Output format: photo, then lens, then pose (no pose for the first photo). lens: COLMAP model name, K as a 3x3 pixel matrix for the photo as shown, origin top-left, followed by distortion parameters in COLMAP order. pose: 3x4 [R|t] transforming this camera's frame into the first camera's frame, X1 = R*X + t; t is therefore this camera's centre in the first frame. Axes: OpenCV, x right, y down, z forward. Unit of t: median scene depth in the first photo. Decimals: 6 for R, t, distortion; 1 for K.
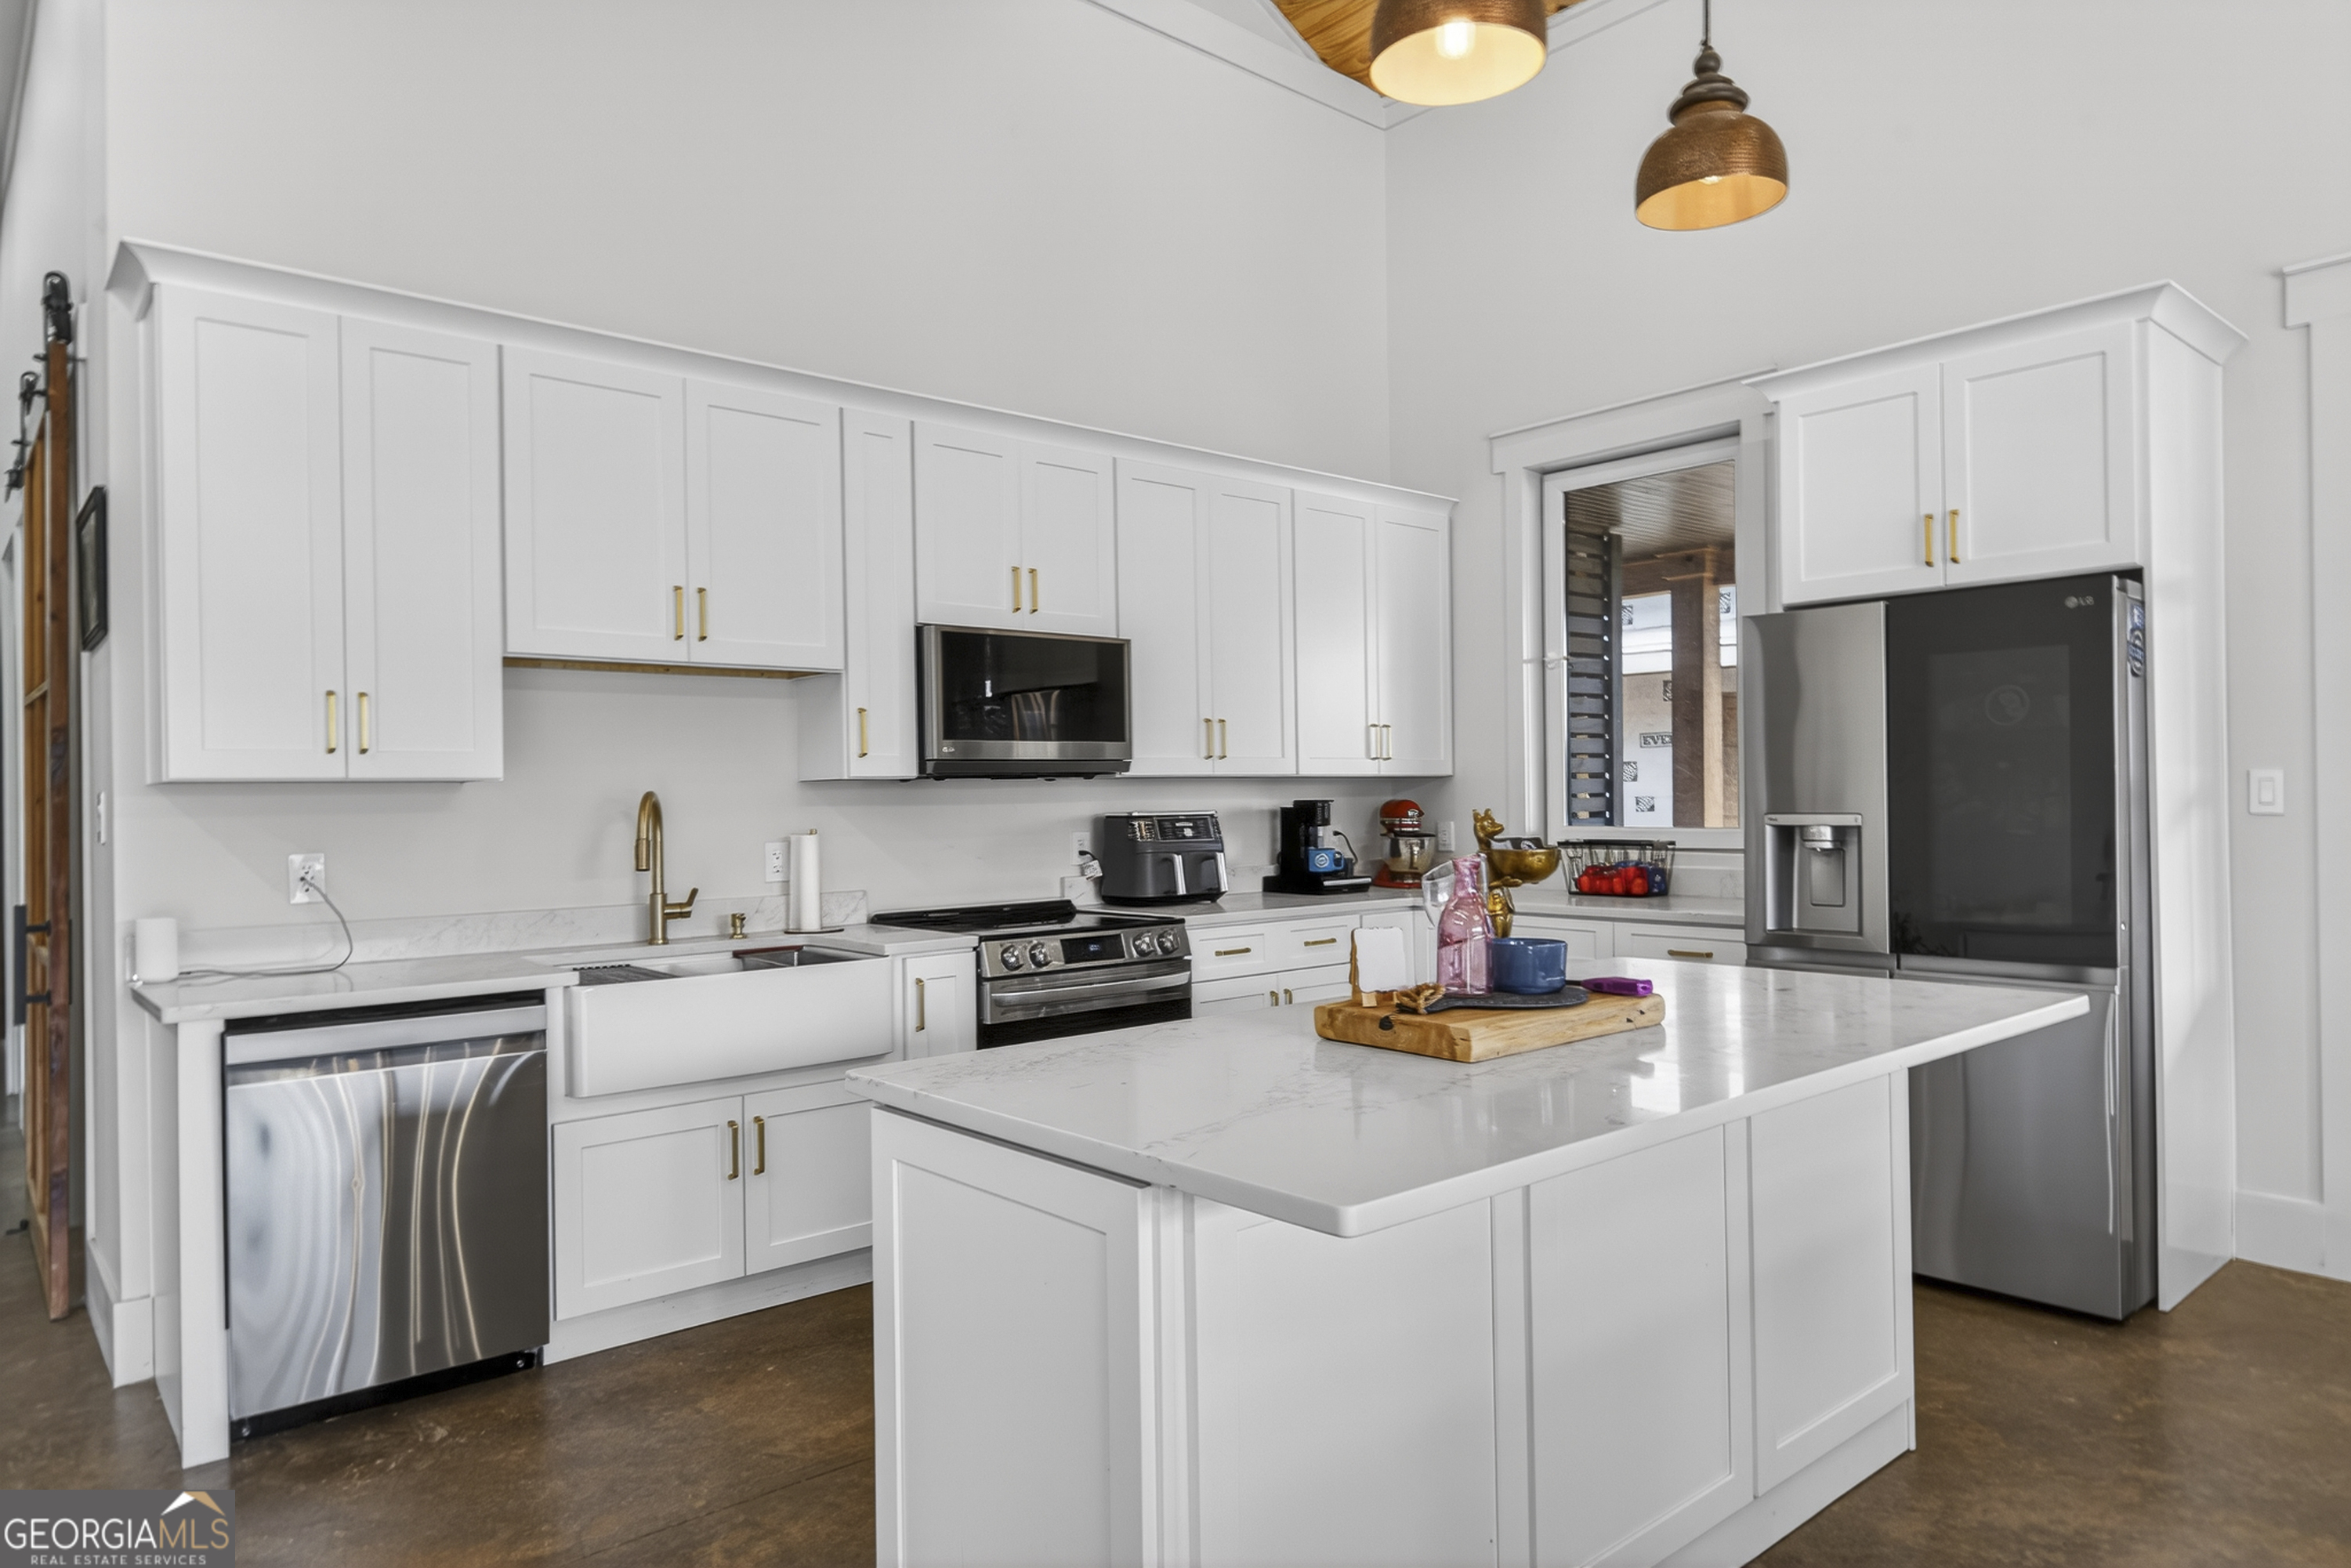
lens RADIAL K [[1425.5, 0, 1185.4], [0, 1425.5, 793.2], [0, 0, 1]] dist [-0.017465, -0.003098]
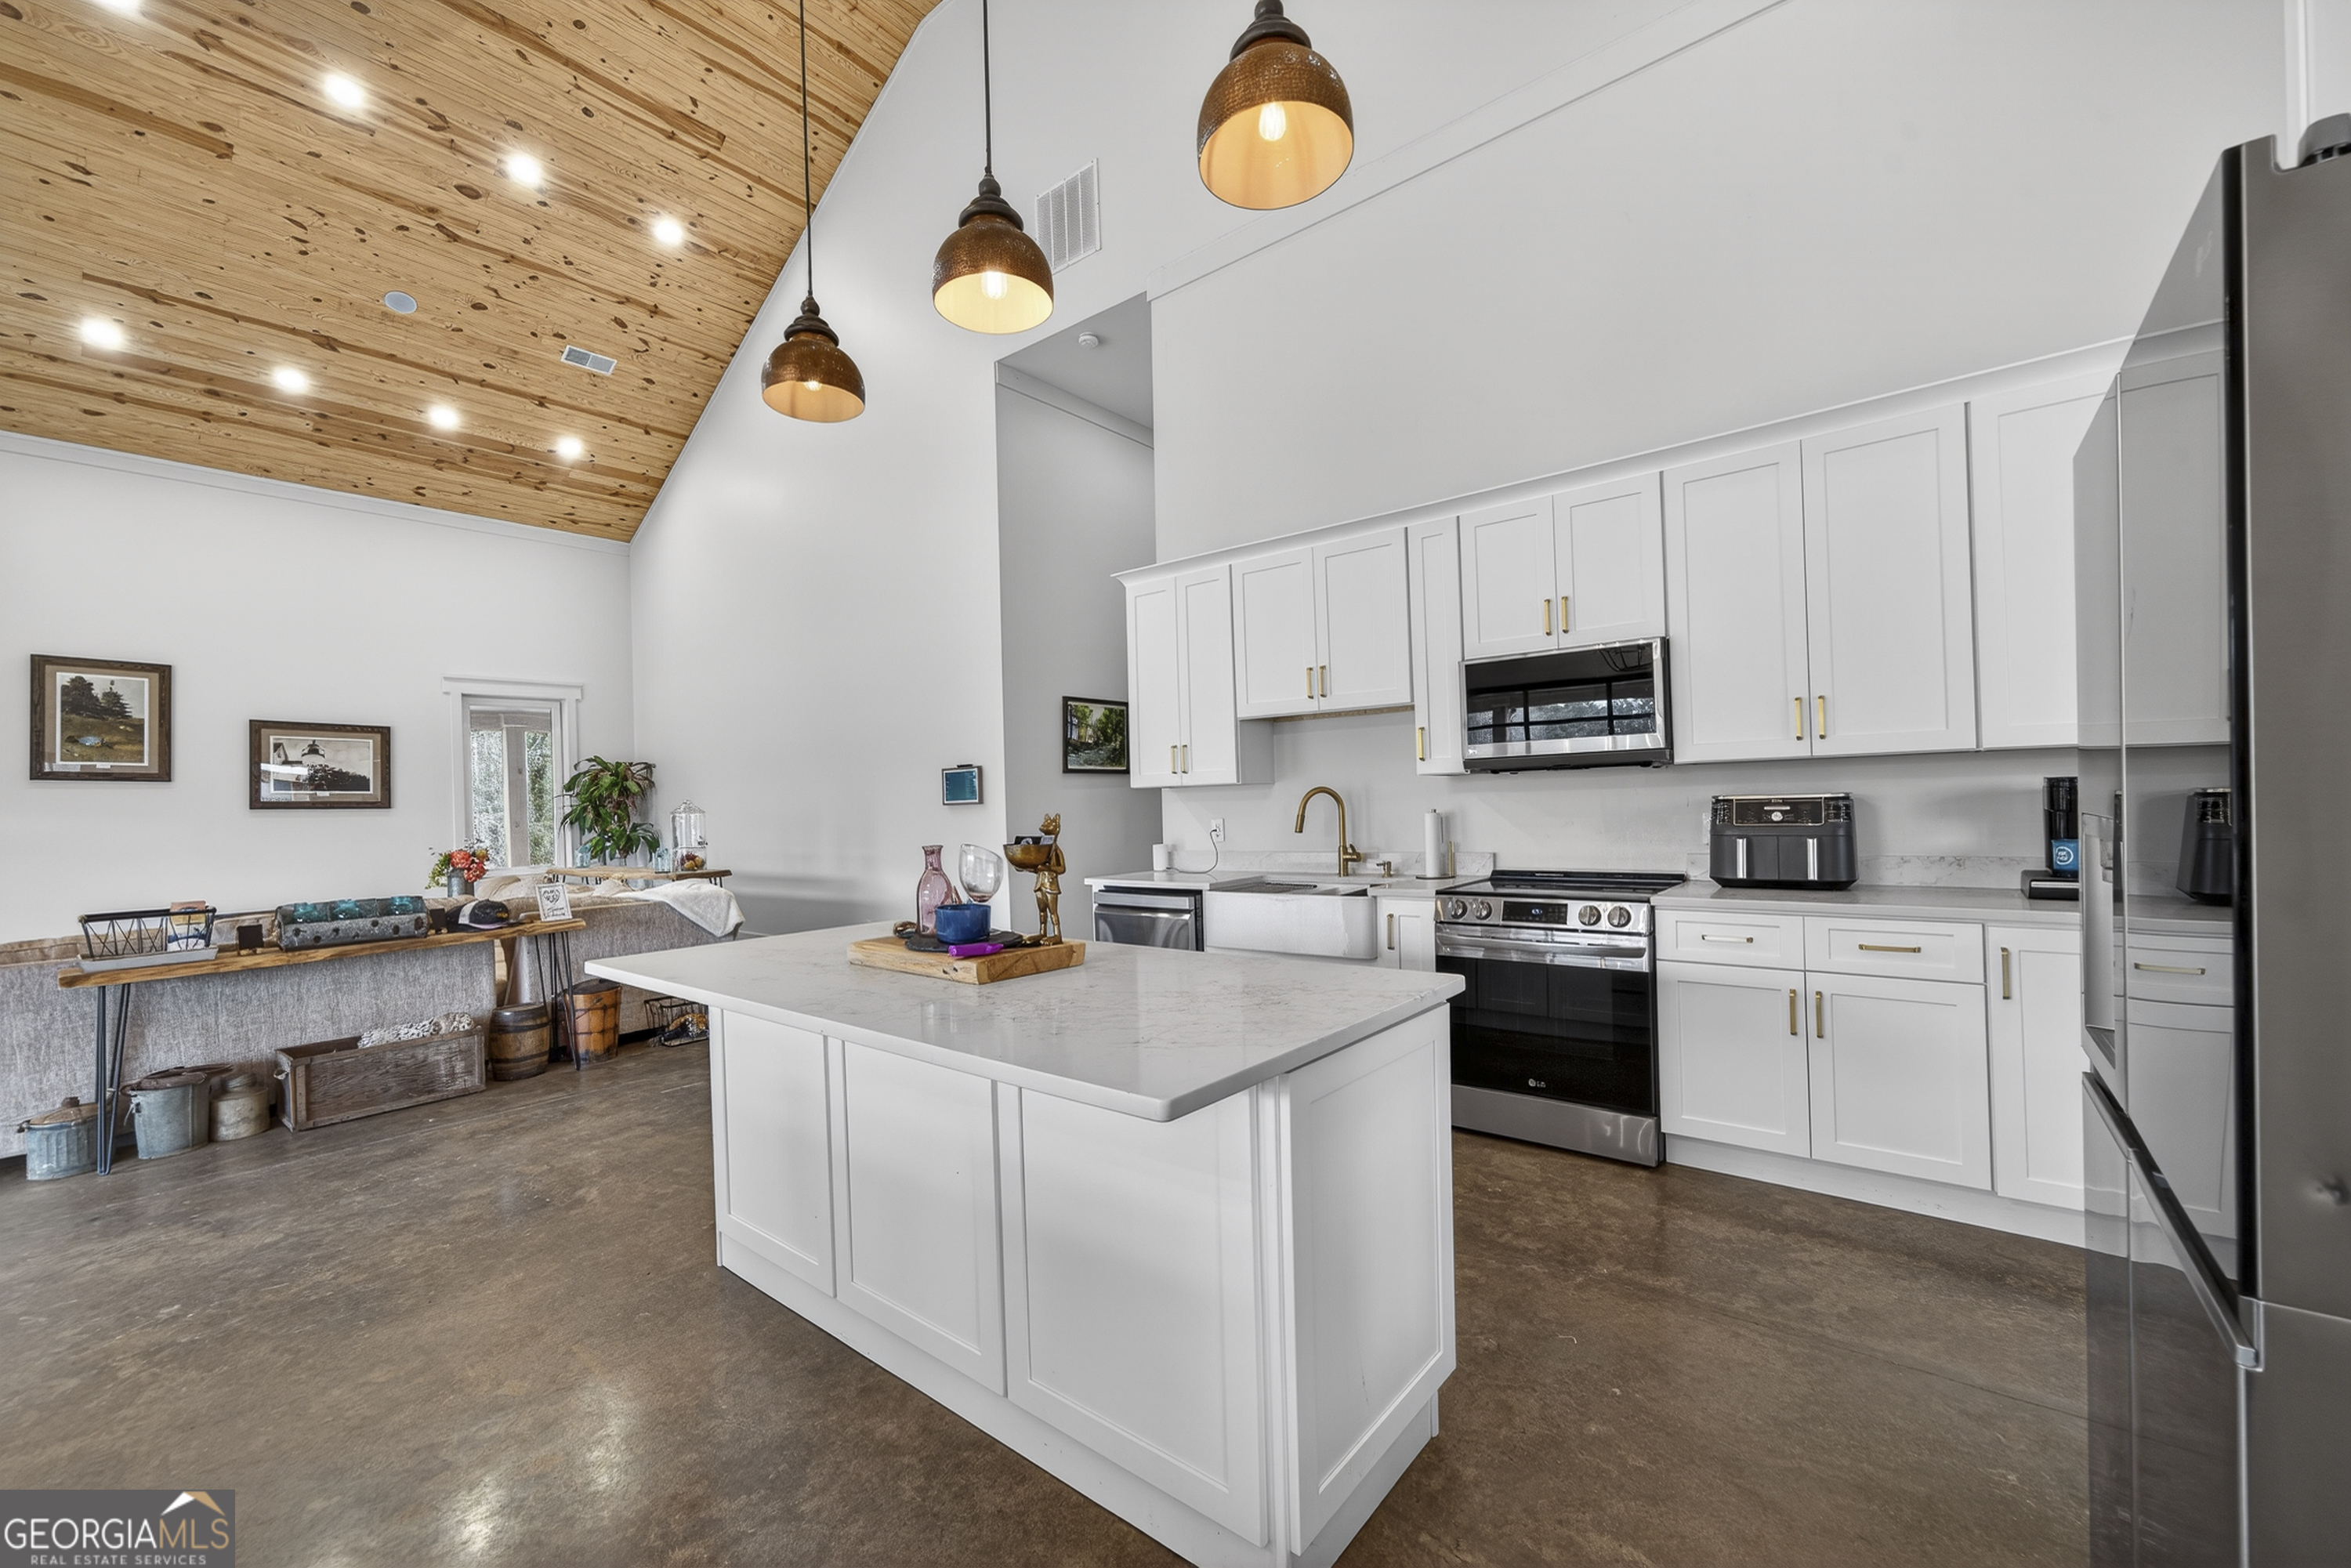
lens RADIAL K [[928.0, 0, 1184.8], [0, 928.0, 794.5], [0, 0, 1]] dist [0.001448, 0.001441]
pose [[0.189248, 0.000602, -0.981929, 0.650498], [0.030728, 0.999506, 0.006534, -0.004676], [0.981448, -0.031409, 0.189136, 0.561538]]
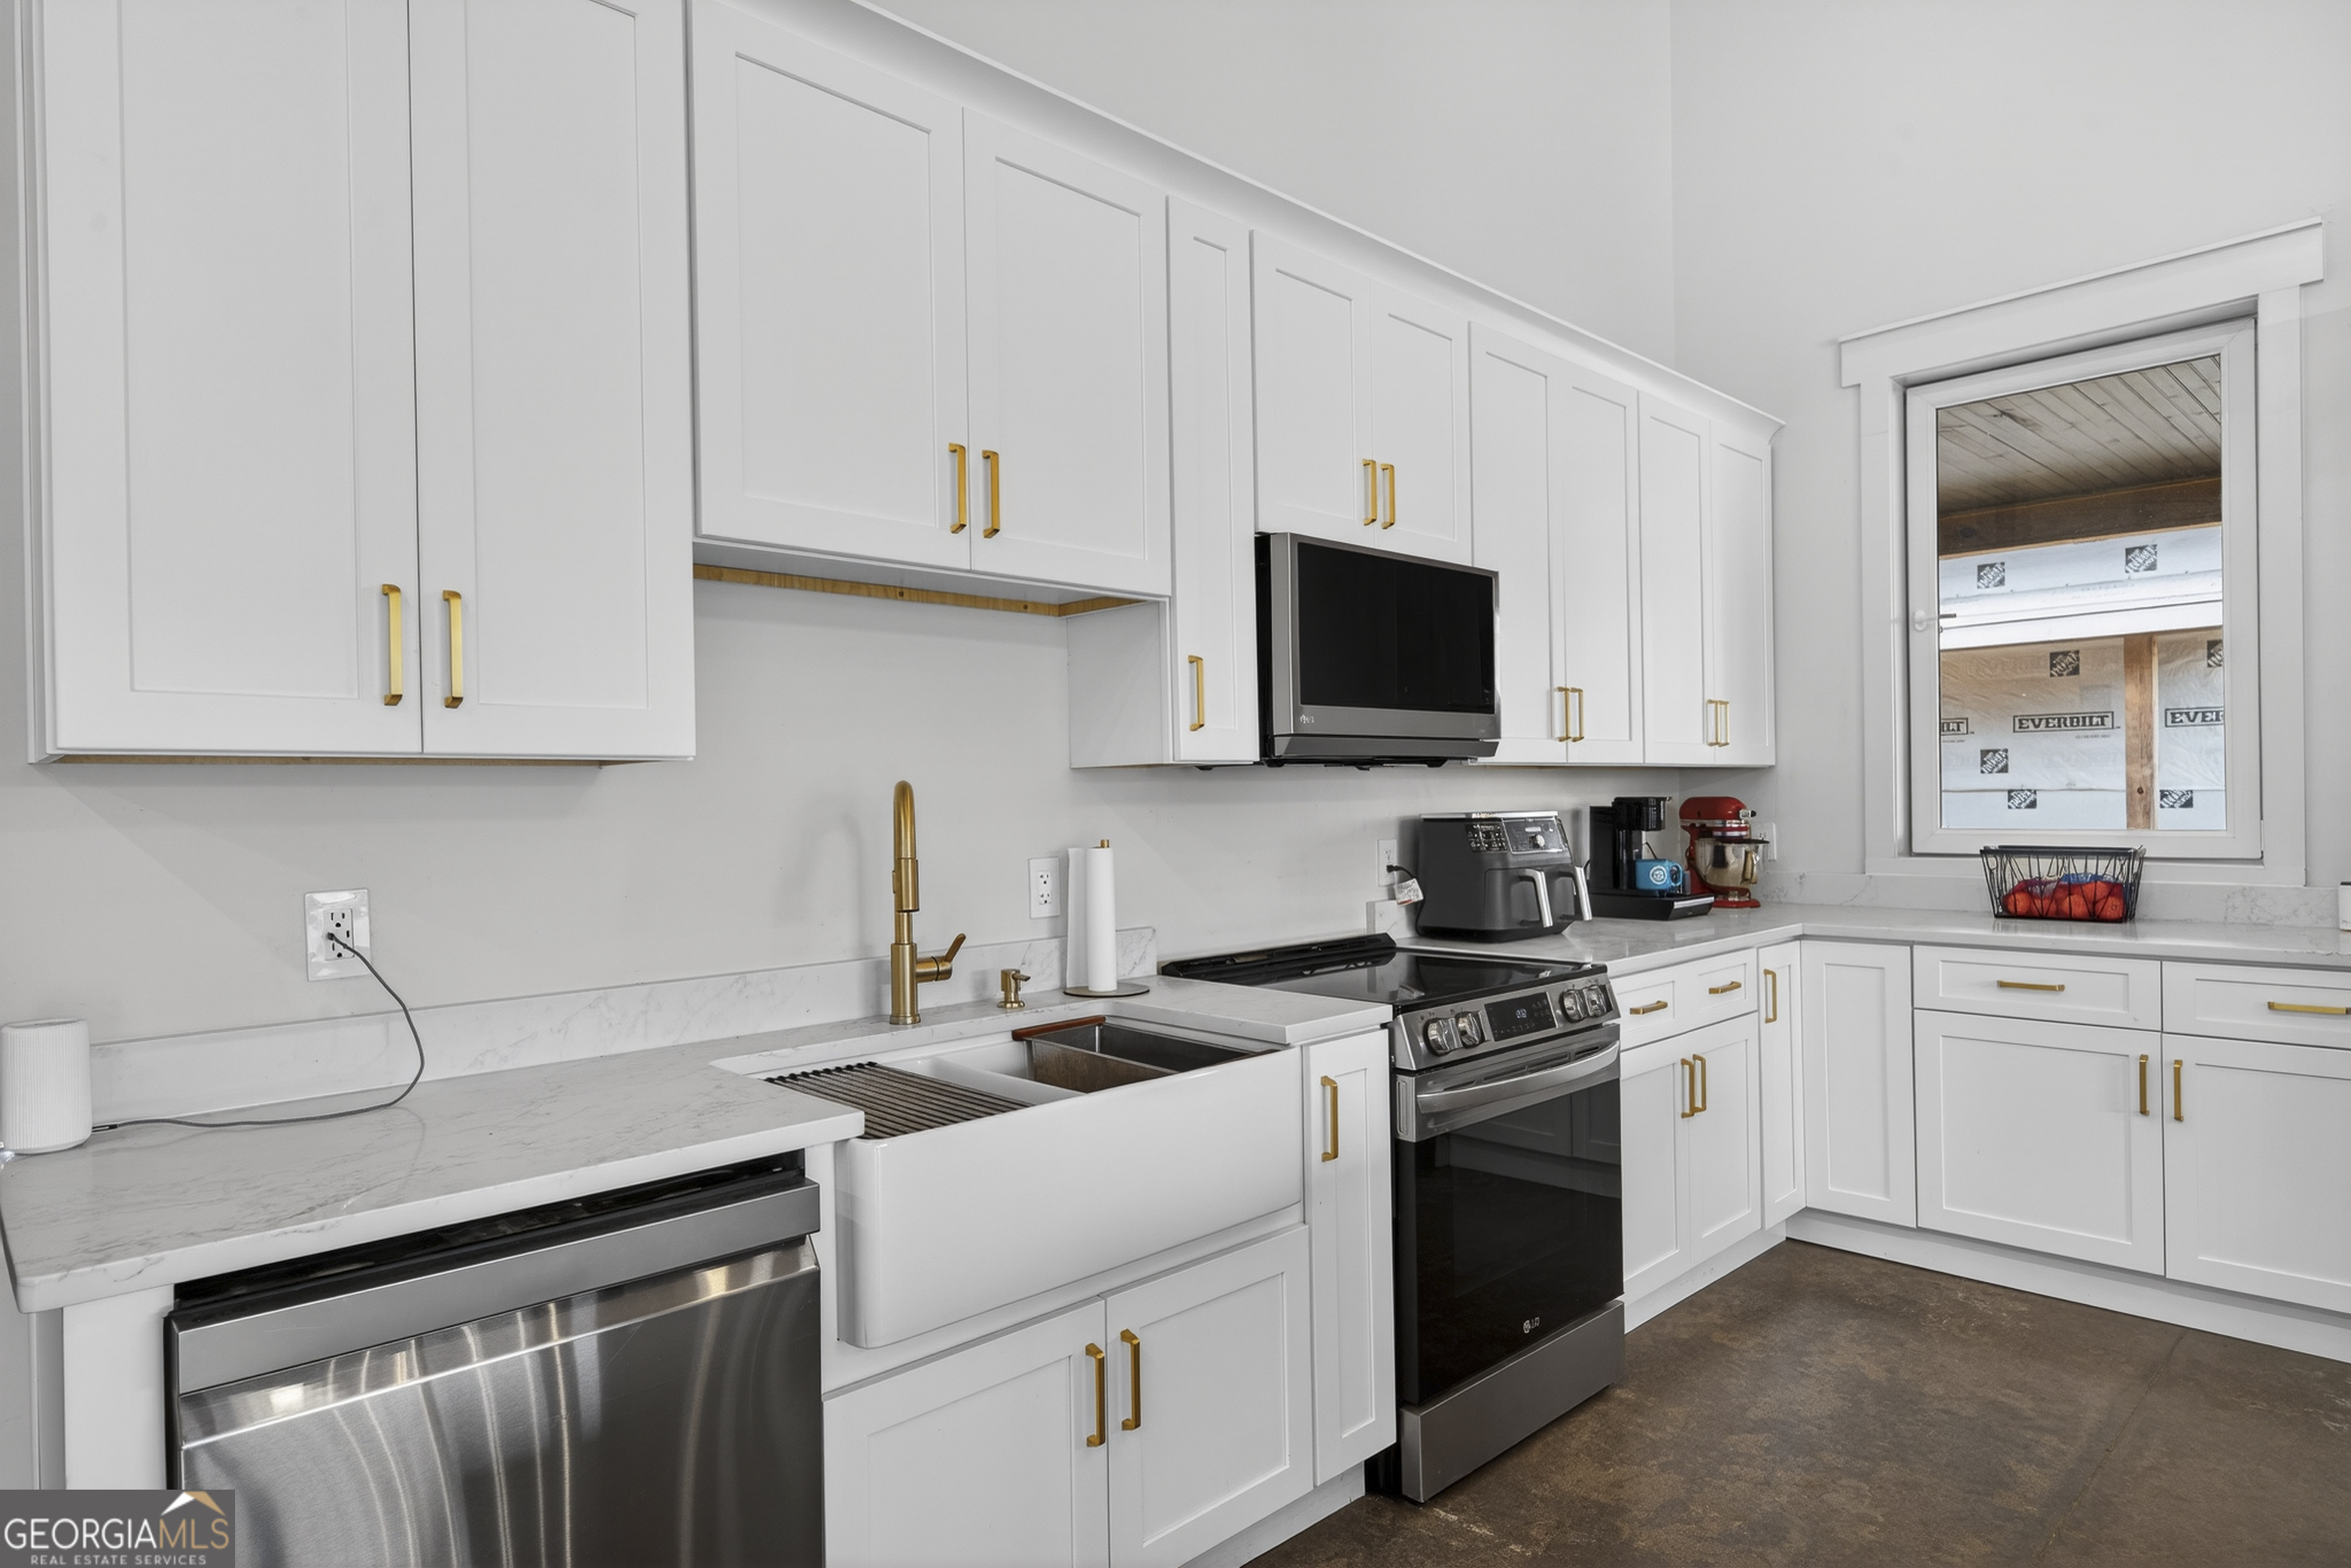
lens RADIAL K [[1295.6, 0, 1160.7], [0, 1295.6, 800.9], [0, 0, 1]] dist [-0.003152, -0.002272]
pose [[0.999360, -0.002582, 0.035664, -0.258444], [0.002458, 0.999991, 0.003523, 0.005041], [-0.035673, -0.003433, 0.999358, 0.392534]]
